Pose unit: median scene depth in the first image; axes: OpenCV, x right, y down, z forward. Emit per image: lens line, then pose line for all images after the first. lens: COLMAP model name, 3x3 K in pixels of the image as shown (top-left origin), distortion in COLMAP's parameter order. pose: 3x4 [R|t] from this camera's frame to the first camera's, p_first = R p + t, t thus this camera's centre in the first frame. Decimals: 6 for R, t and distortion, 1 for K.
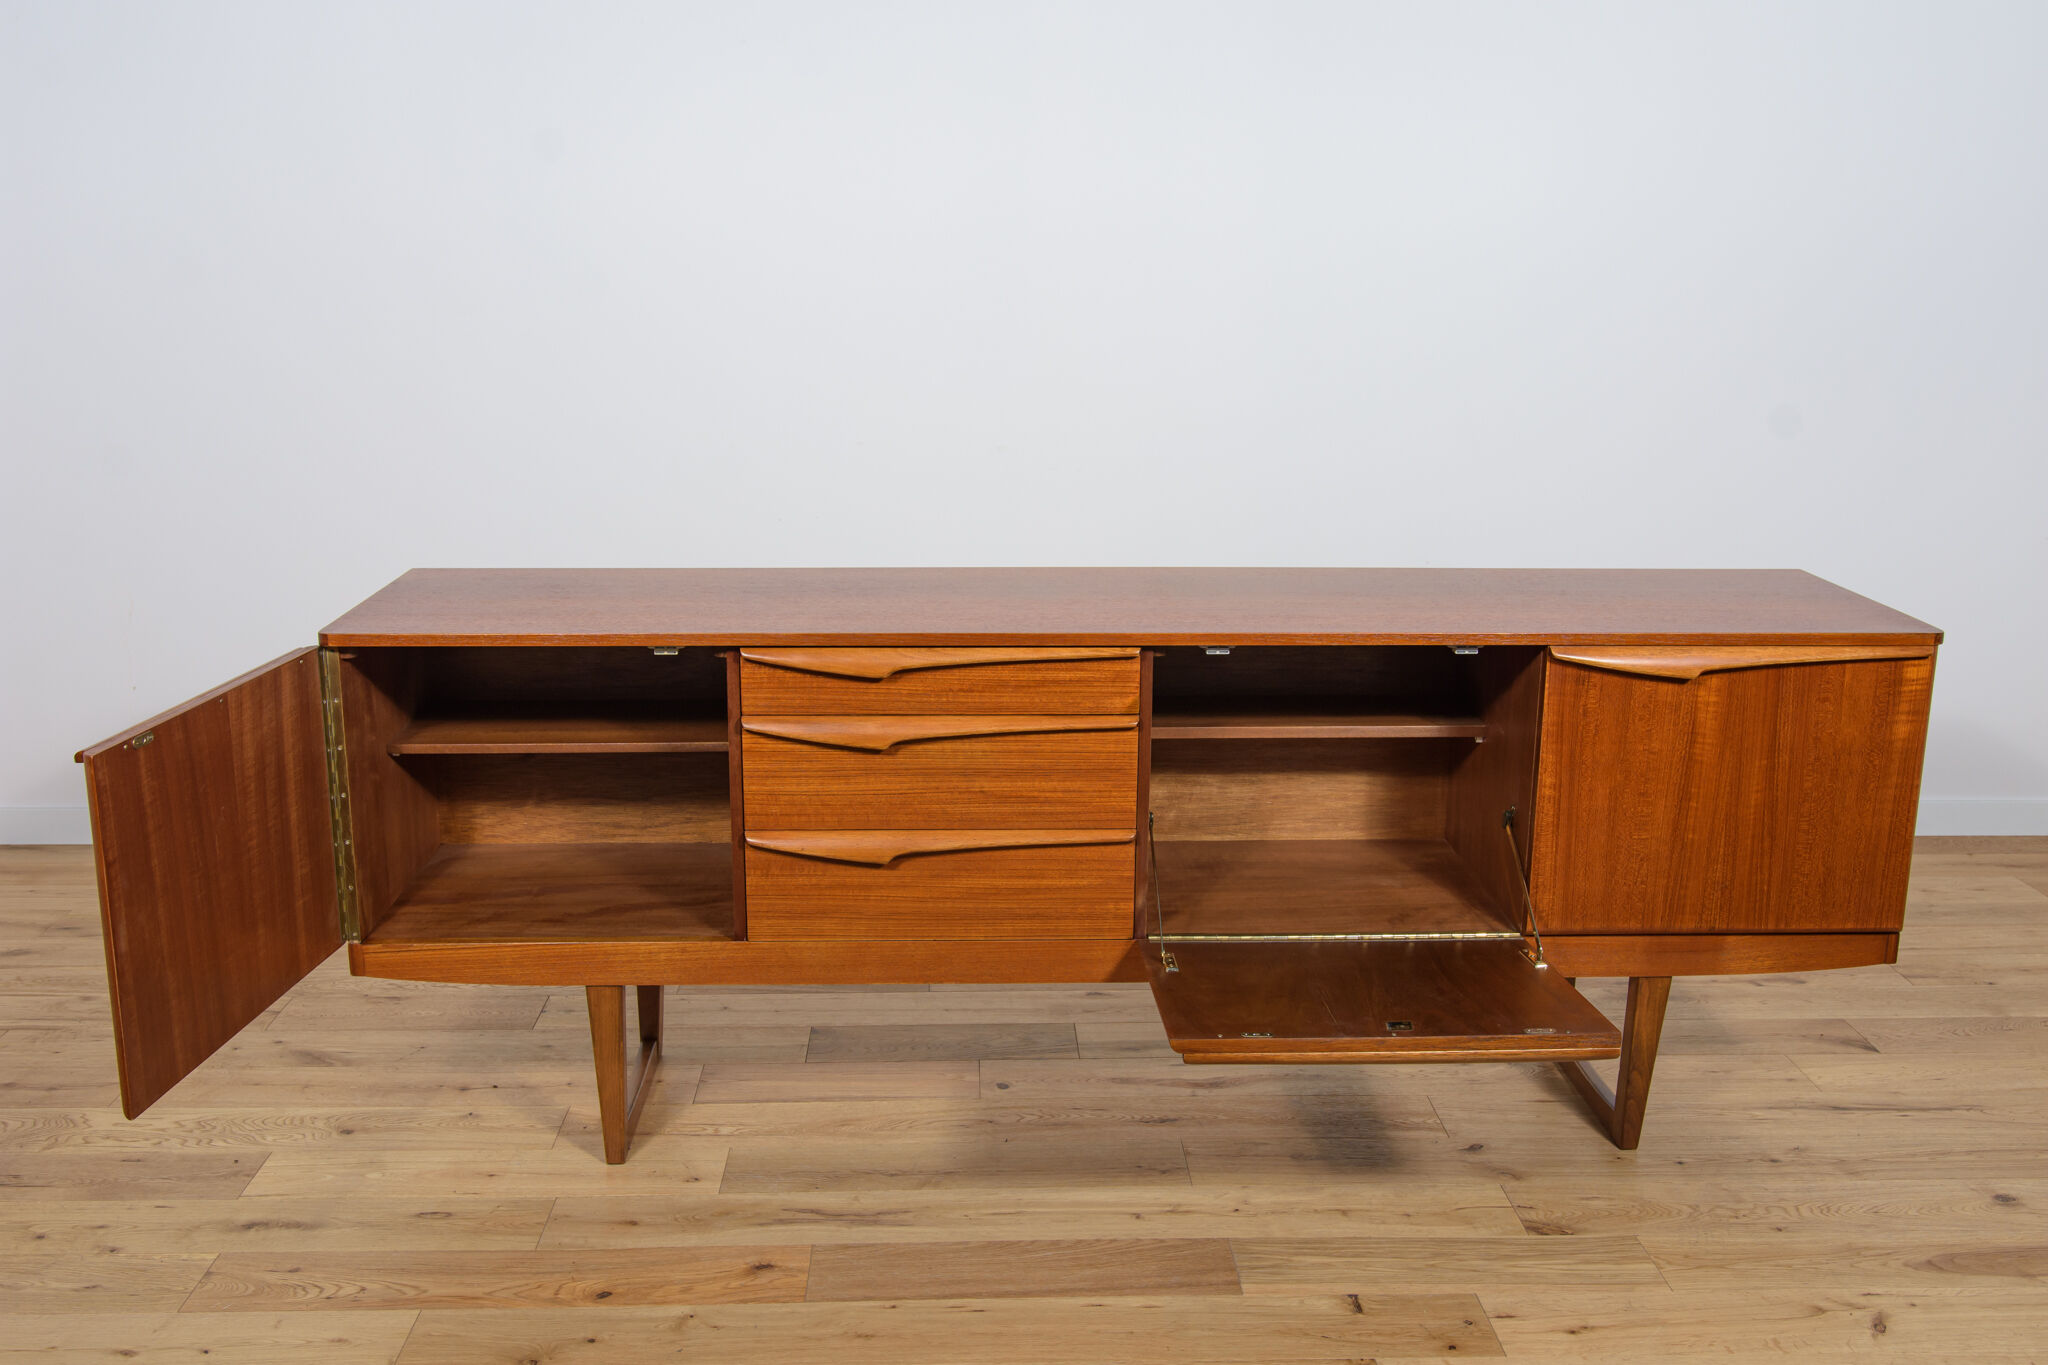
lens RADIAL K [[2034.1, 0, 1022.7], [0, 2034.1, 685.8], [0, 0, 1]] dist [-0.005339, 0.000000]
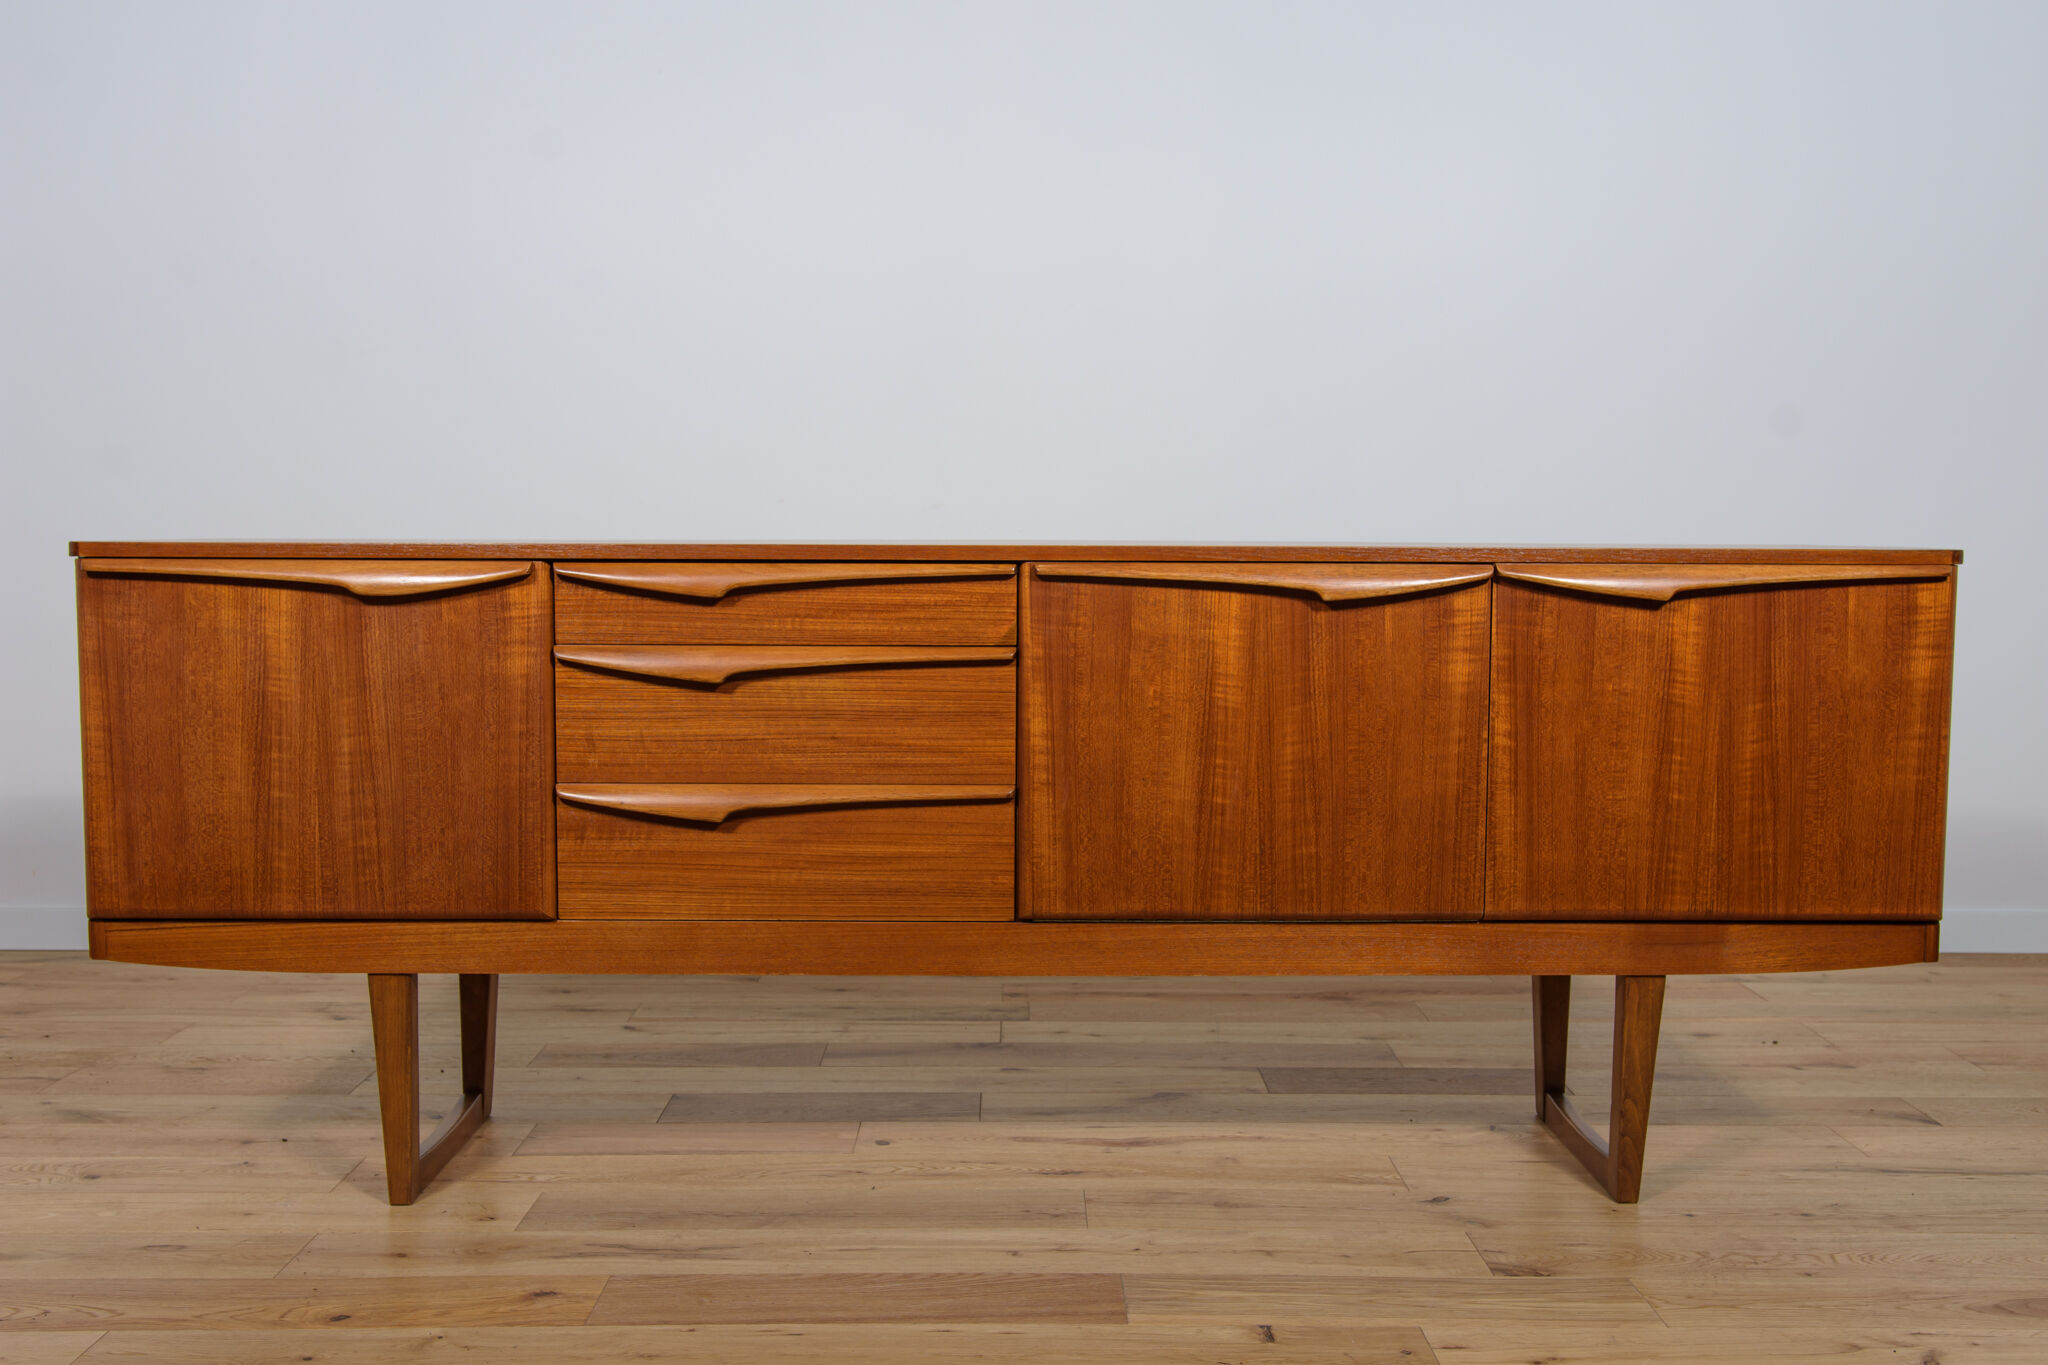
lens RADIAL K [[2109.8, 0, 1030.8], [0, 2109.8, 680.7], [0, 0, 1]] dist [0.013602, 0.000000]
pose [[0.999590, -0.001243, -0.028606, 0.086275], [-0.003500, 0.986262, -0.165149, 0.171270], [0.028418, 0.165182, 0.985854, 0.121617]]
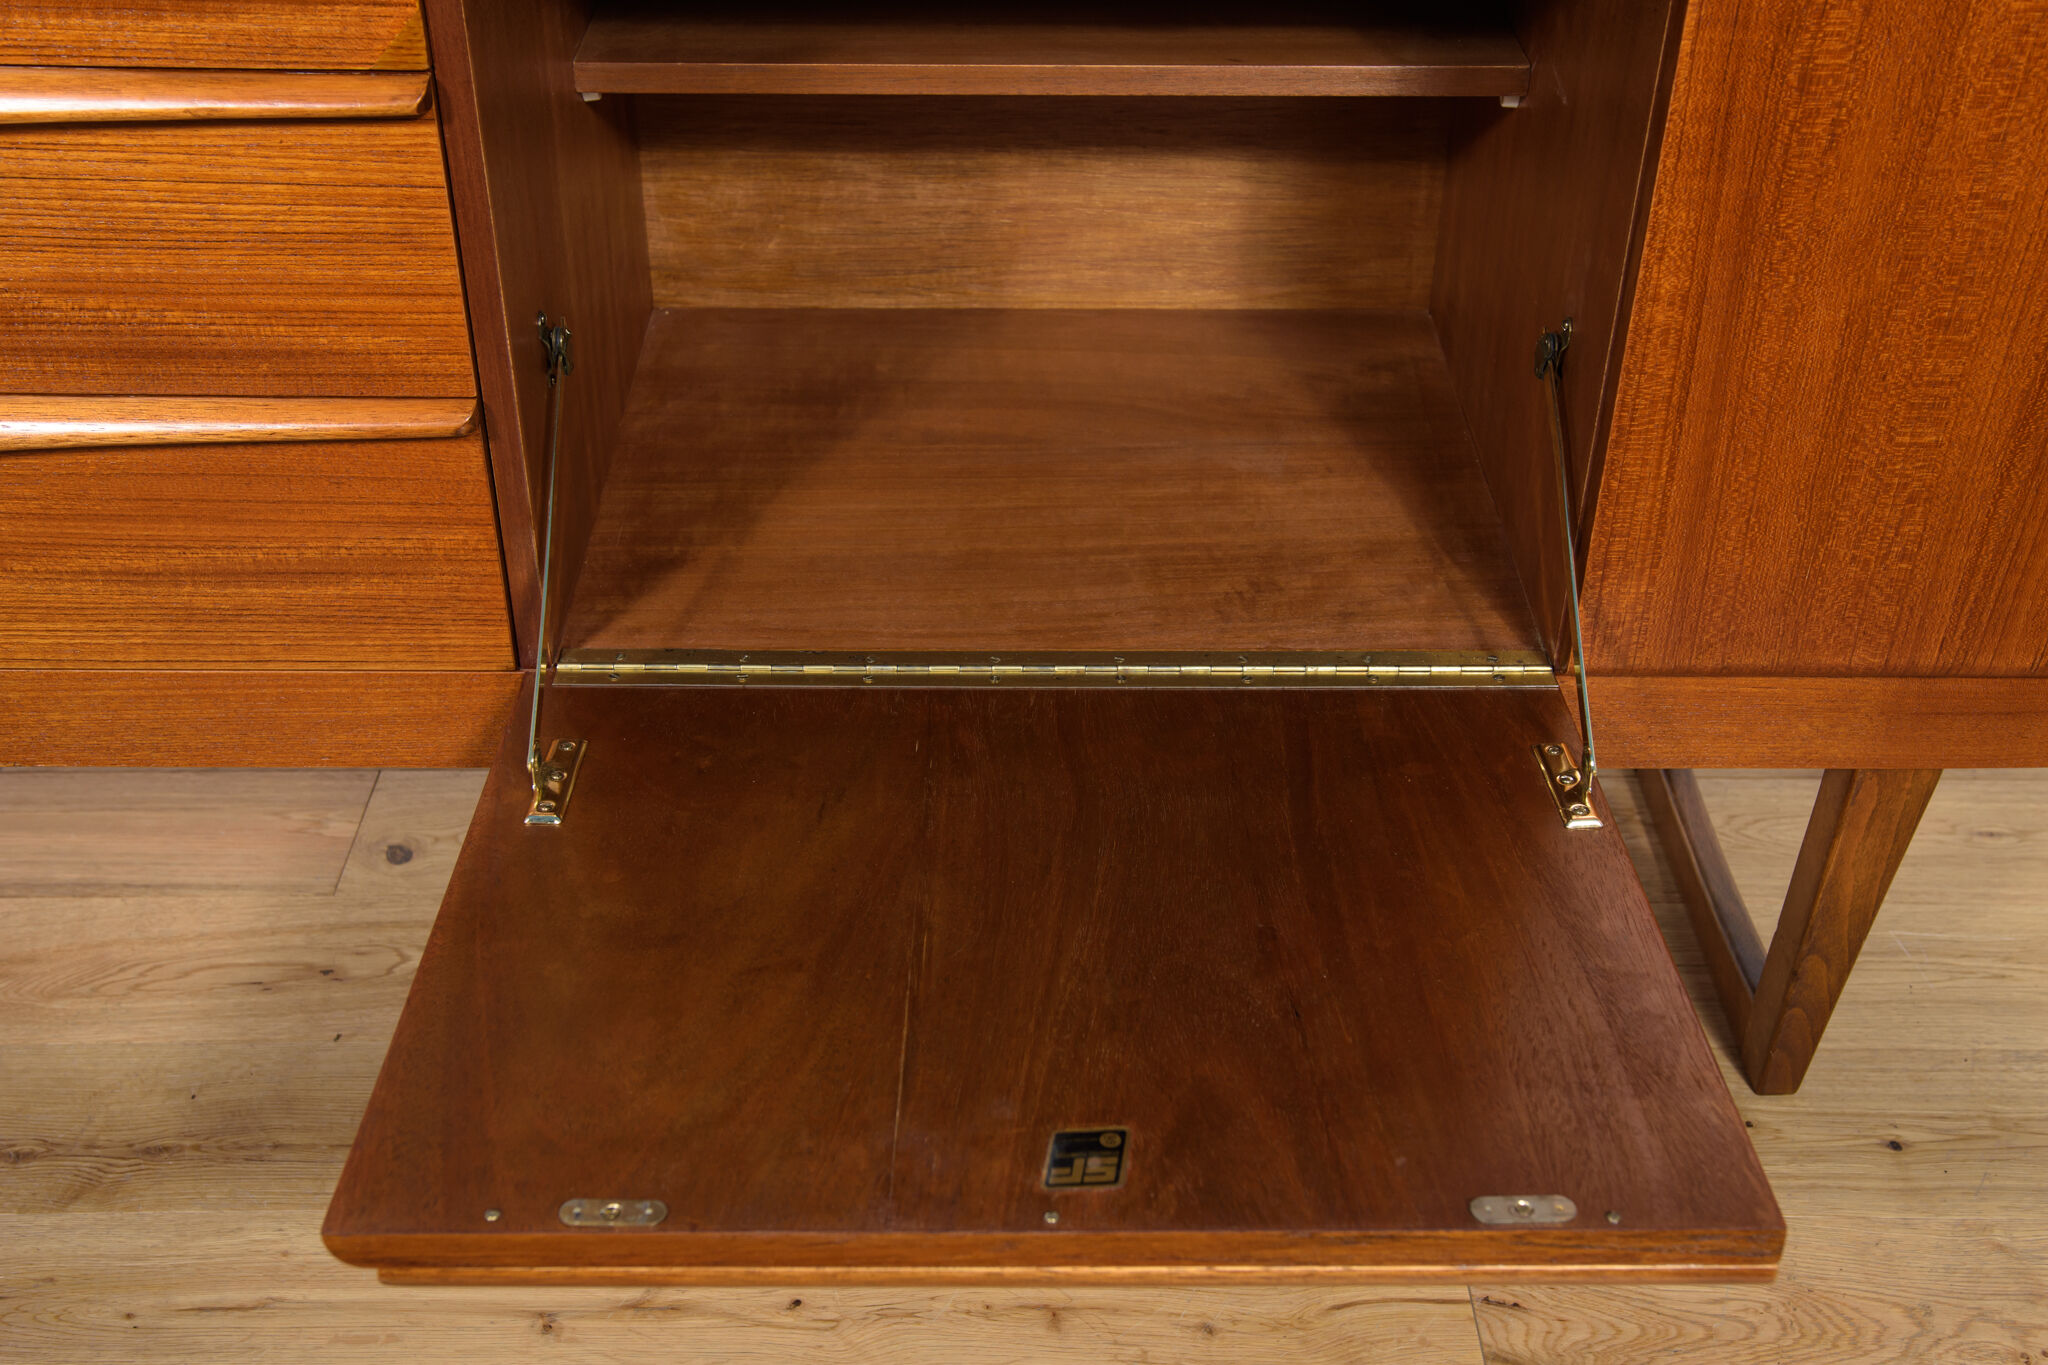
lens RADIAL K [[2308.1, 0, 1039.8], [0, 2308.1, 692.6], [0, 0, 1]] dist [0.042320, 0.000000]
pose [[0.999528, 0.019079, -0.024075, 0.162289], [-0.008952, 0.930634, 0.365843, -0.029904], [0.029385, -0.365454, 0.930365, 0.604270]]
